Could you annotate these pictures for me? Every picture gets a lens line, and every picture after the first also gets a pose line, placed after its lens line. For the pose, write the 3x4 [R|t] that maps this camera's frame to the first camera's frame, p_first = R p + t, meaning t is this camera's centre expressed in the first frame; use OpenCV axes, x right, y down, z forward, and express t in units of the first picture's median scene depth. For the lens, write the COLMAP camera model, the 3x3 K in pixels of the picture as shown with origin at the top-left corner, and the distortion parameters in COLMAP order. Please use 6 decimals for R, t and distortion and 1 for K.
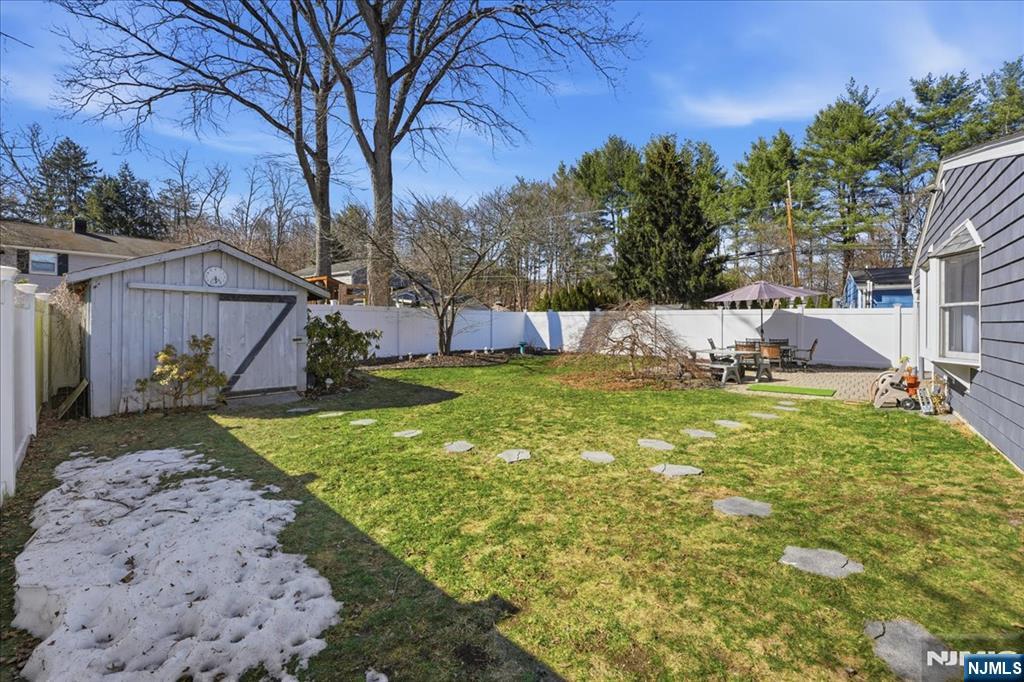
lens RADIAL K [[408.5, 0, 508.2], [0, 408.5, 337.8], [0, 0, 1]] dist [-0.020512, 0.000081]
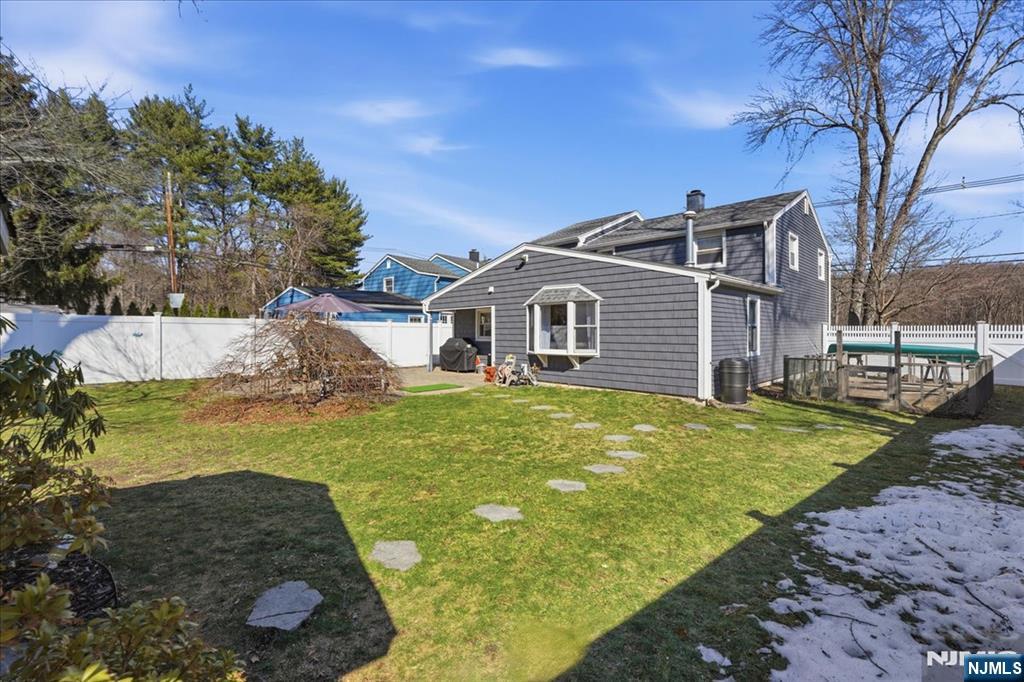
lens RADIAL K [[432.5, 0, 513.9], [0, 432.5, 343.1], [0, 0, 1]] dist [-0.022476, 0.000225]
pose [[0.142643, -0.026222, 0.989427, -0.149160], [0.035786, 0.999132, 0.021320, -0.007512], [-0.989127, 0.032367, 0.143458, 0.138395]]
